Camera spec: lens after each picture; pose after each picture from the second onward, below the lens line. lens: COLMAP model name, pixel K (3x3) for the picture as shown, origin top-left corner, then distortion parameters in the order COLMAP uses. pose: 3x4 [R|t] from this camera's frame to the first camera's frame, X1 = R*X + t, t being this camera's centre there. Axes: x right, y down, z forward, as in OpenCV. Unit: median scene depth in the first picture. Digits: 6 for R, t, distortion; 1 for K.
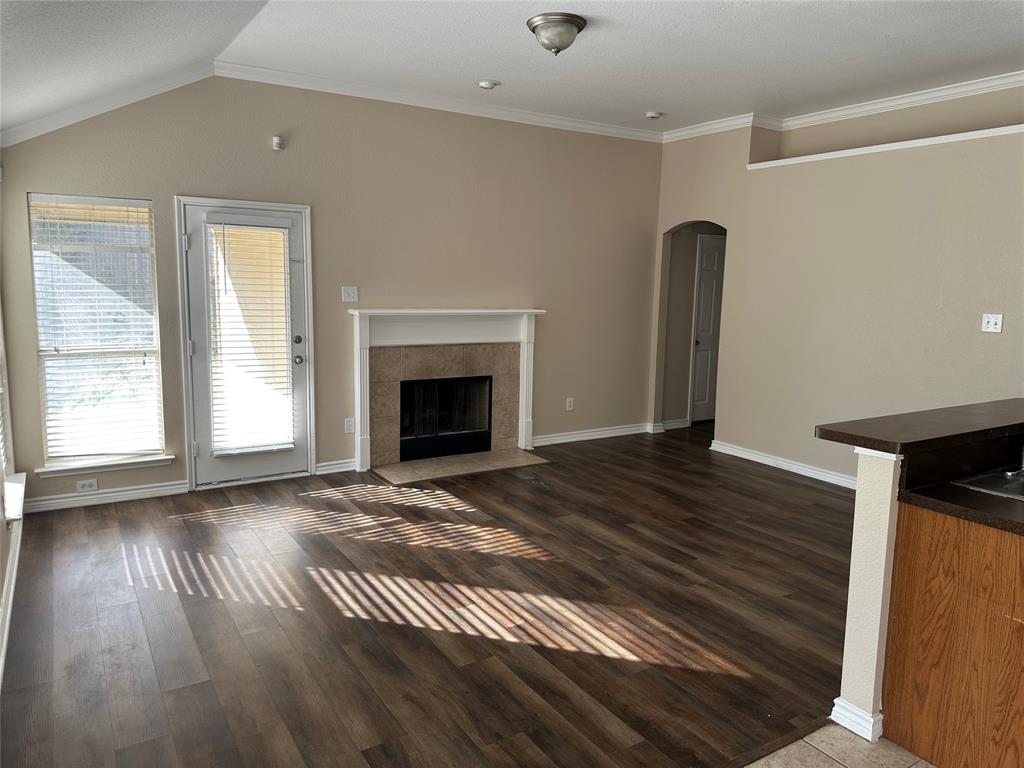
lens RADIAL K [[729.7, 0, 514.3], [0, 729.7, 384.8], [0, 0, 1]] dist [0.005536, -0.012460]
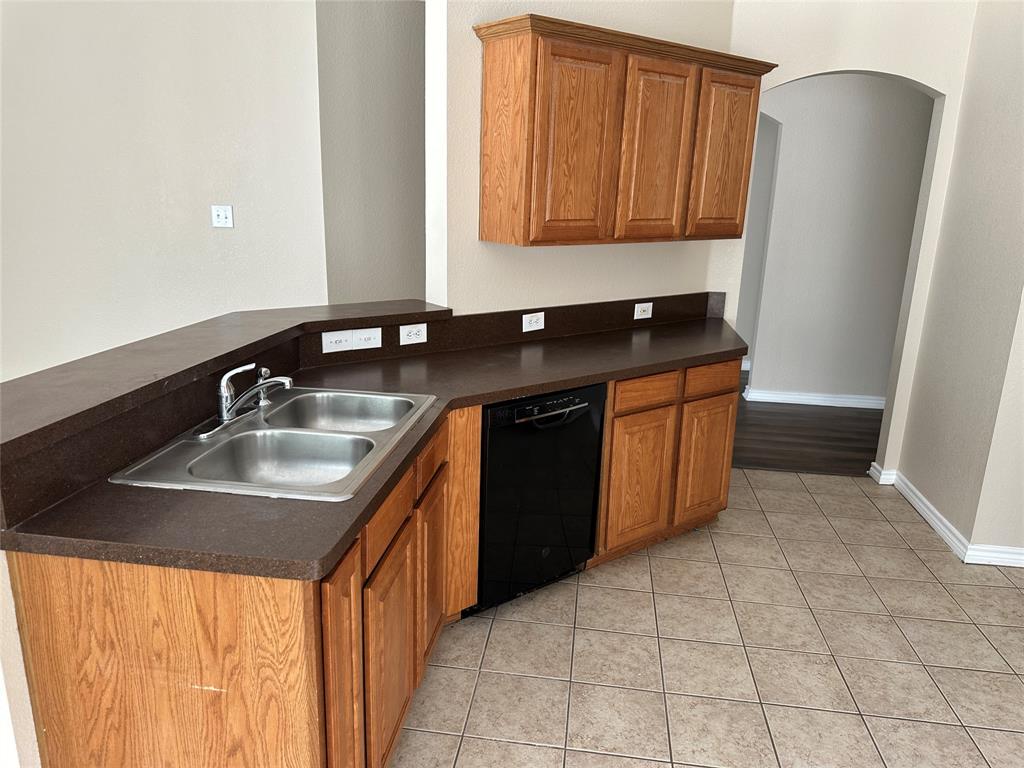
lens RADIAL K [[729.7, 0, 513.2], [0, 729.7, 383.3], [0, 0, 1]] dist [0.005536, -0.012460]
pose [[0.638338, -0.196010, 0.744382, 0.346350], [0.091402, 0.979496, 0.179539, -0.026903], [-0.764310, -0.046569, 0.643165, 0.312141]]
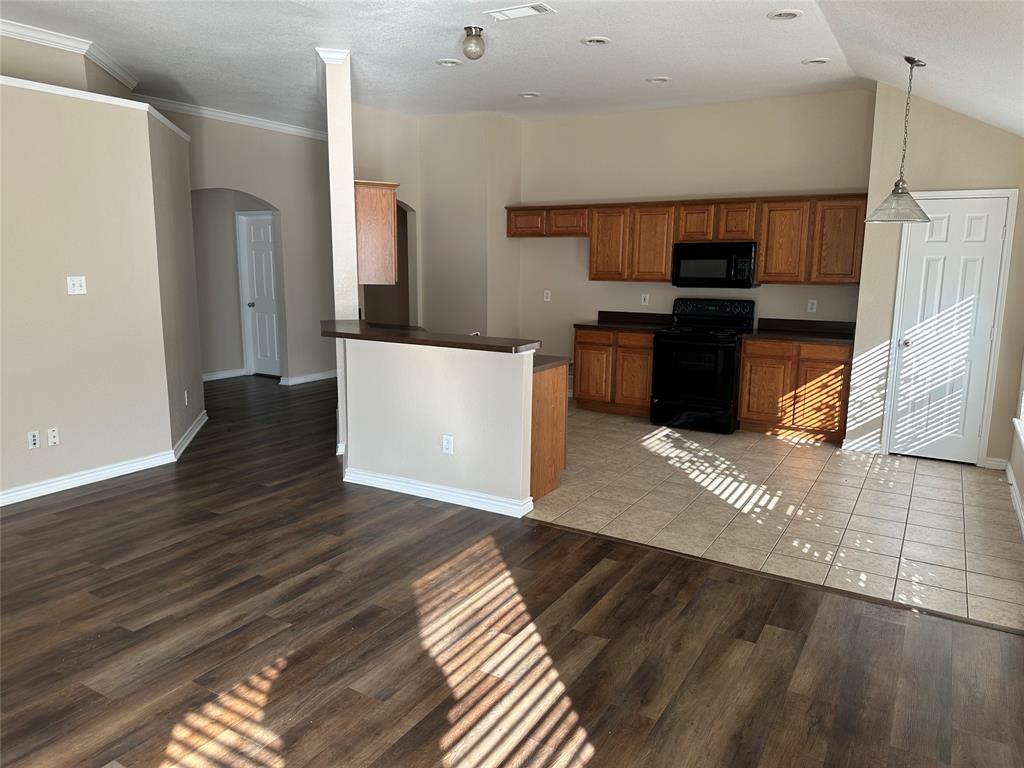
lens RADIAL K [[729.7, 0, 508.8], [0, 729.7, 381.2], [0, 0, 1]] dist [0.005536, -0.012460]
pose [[-0.462375, -0.181145, 0.867984, -0.928257], [0.114015, 0.958637, 0.260800, -0.270201], [-0.879324, 0.219551, -0.422596, 1.645578]]
